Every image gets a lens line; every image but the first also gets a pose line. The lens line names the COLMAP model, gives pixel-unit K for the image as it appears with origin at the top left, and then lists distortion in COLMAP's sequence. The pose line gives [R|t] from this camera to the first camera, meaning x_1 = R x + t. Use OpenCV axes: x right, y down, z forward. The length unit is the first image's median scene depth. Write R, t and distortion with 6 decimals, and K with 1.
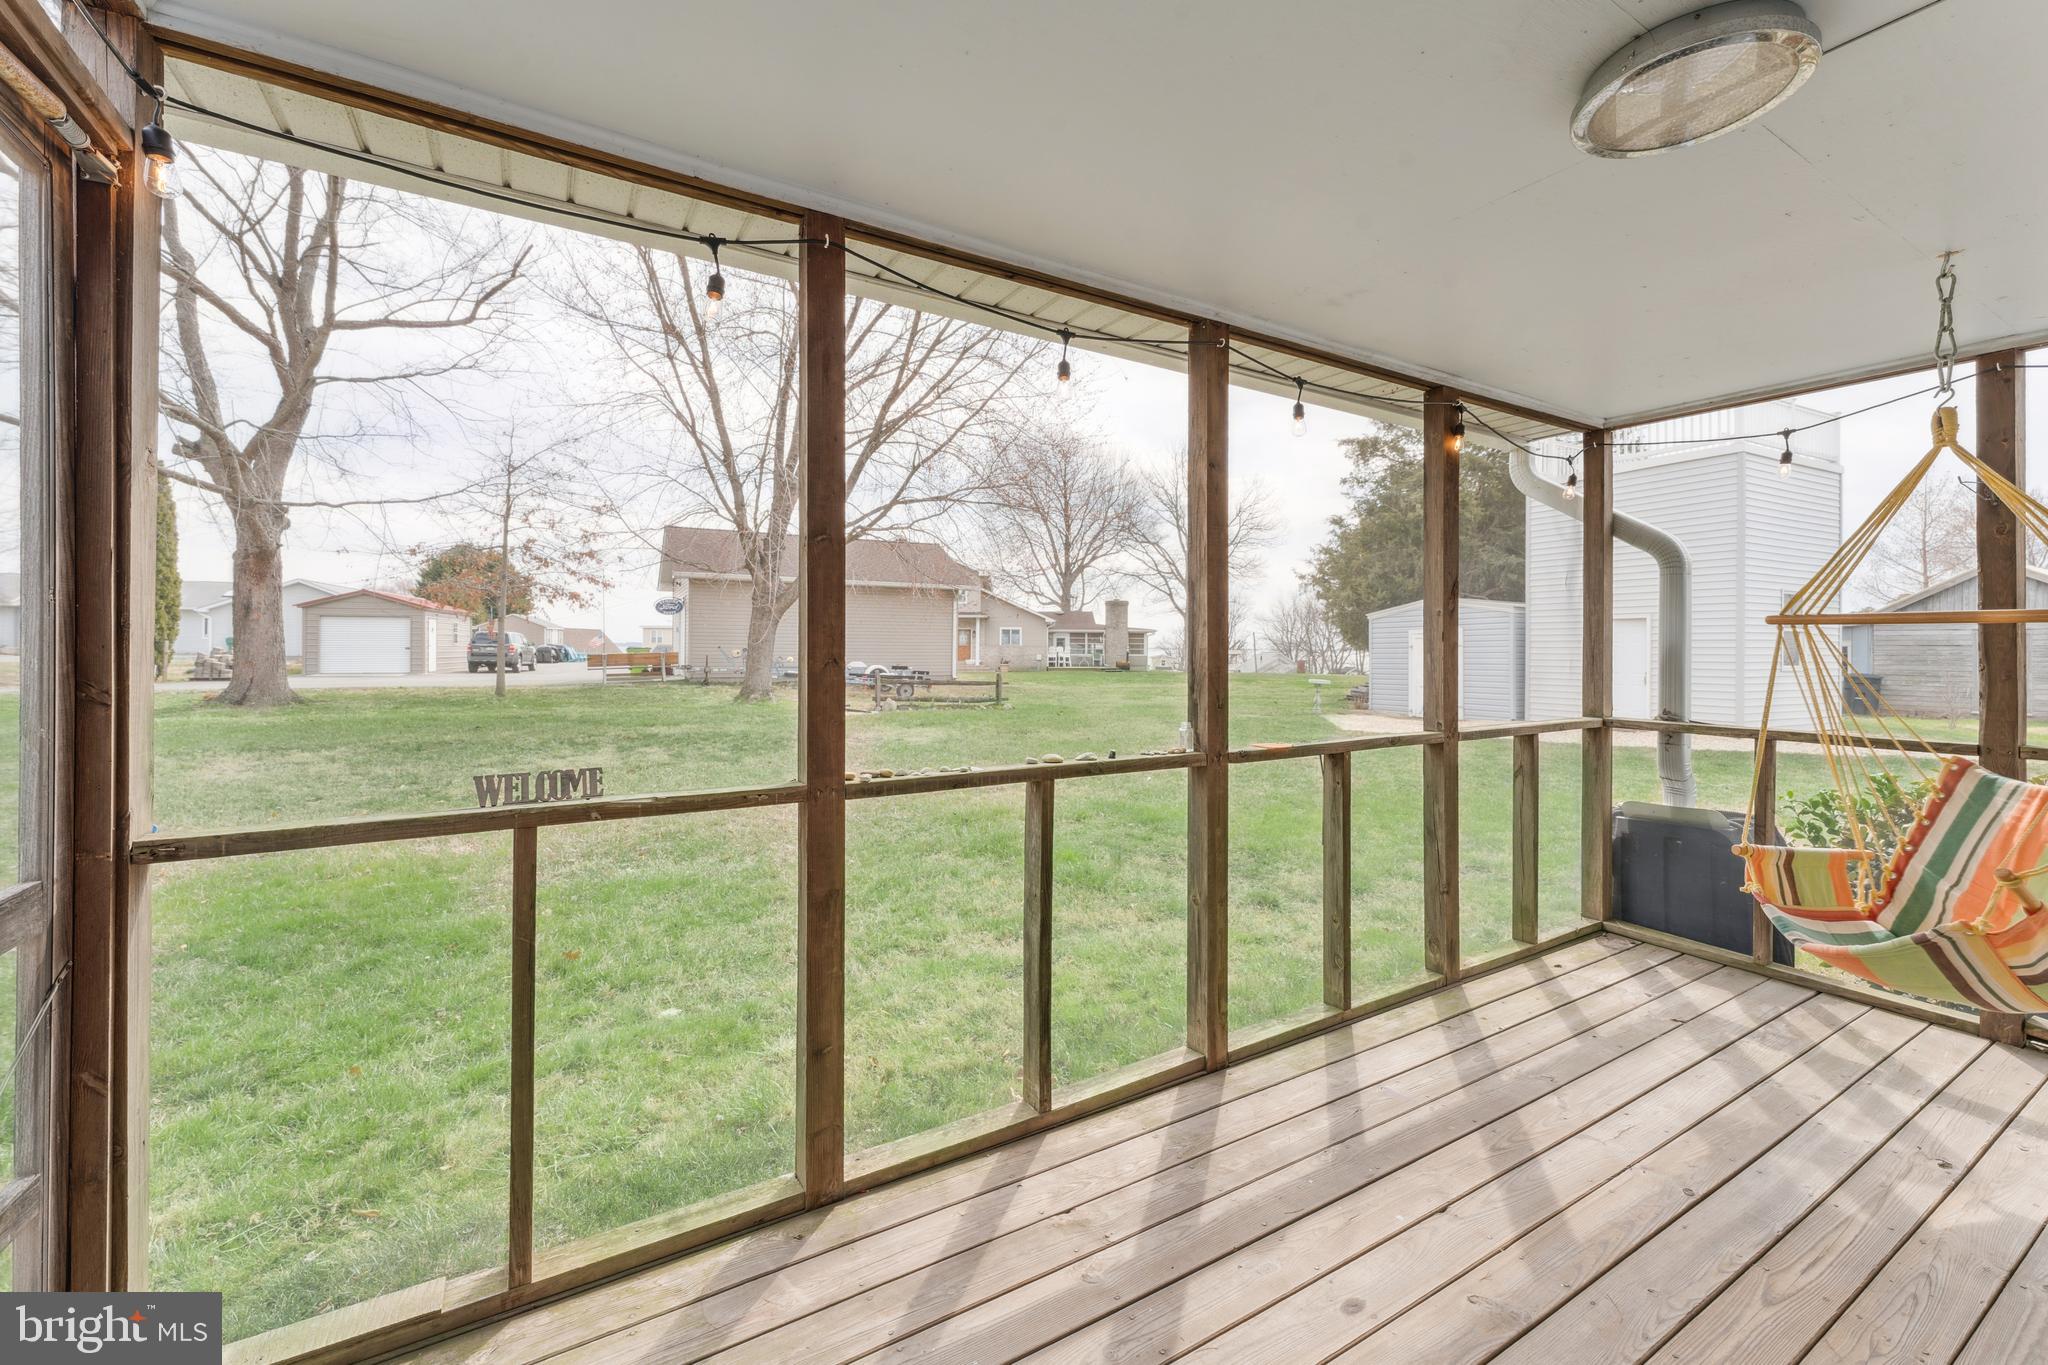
lens RADIAL K [[833.0, 0, 1025.0], [0, 833.0, 648.7], [0, 0, 1]] dist [-0.000917, -0.000269]
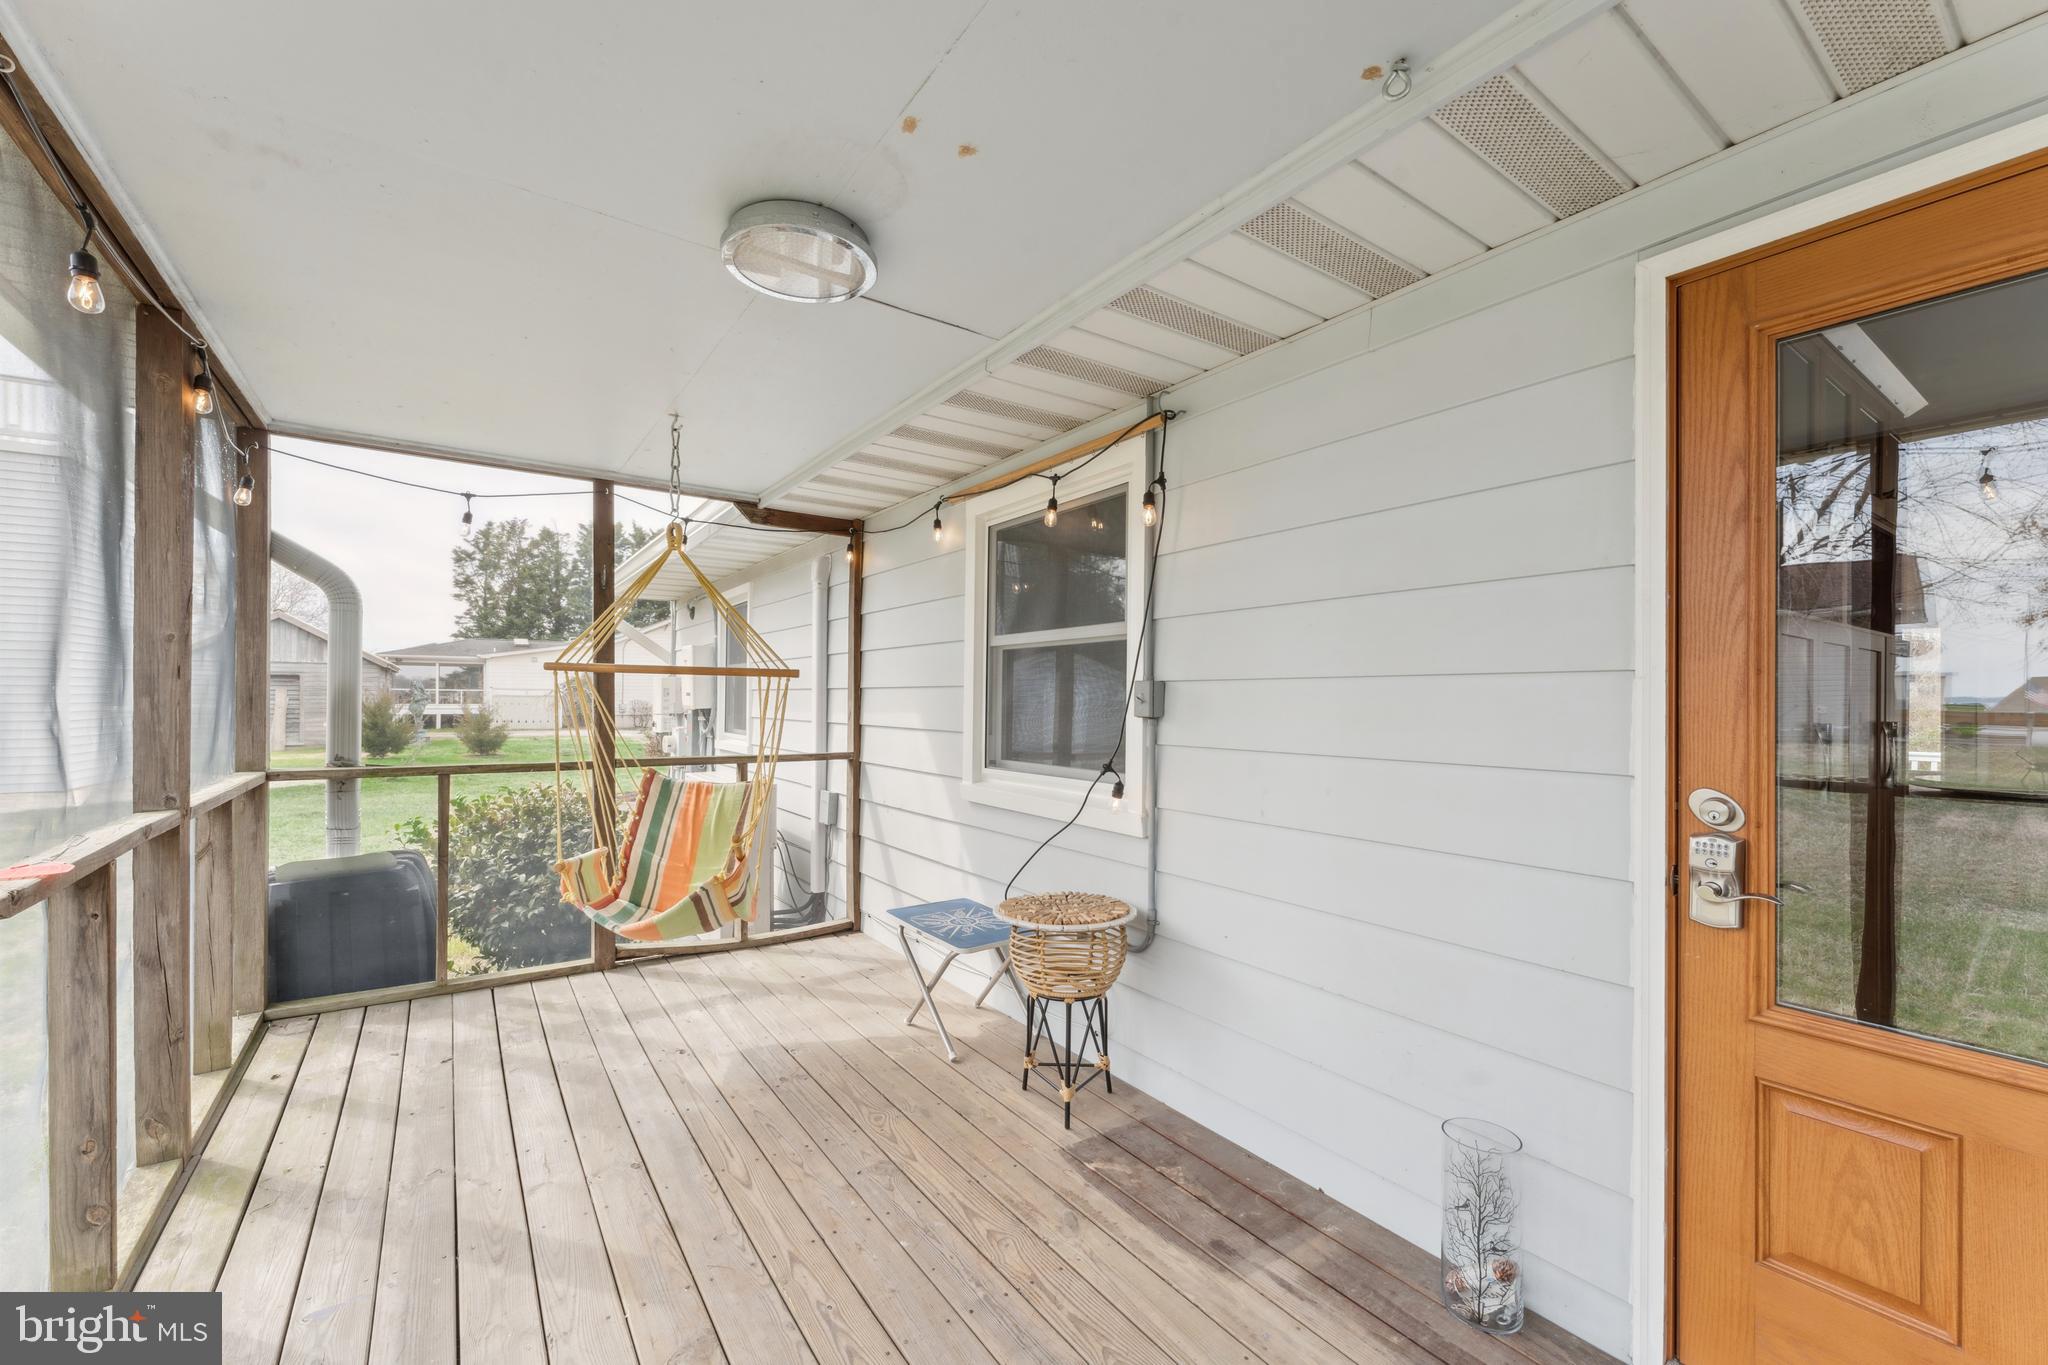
lens RADIAL K [[833.0, 0, 1013.1], [0, 833.0, 688.3], [0, 0, 1]] dist [-0.000917, -0.000269]
pose [[-0.077409, 0.002109, 0.996997, -0.284142], [-0.003766, 0.999990, -0.002408, -0.002925], [-0.996992, -0.003941, -0.077401, 0.414445]]
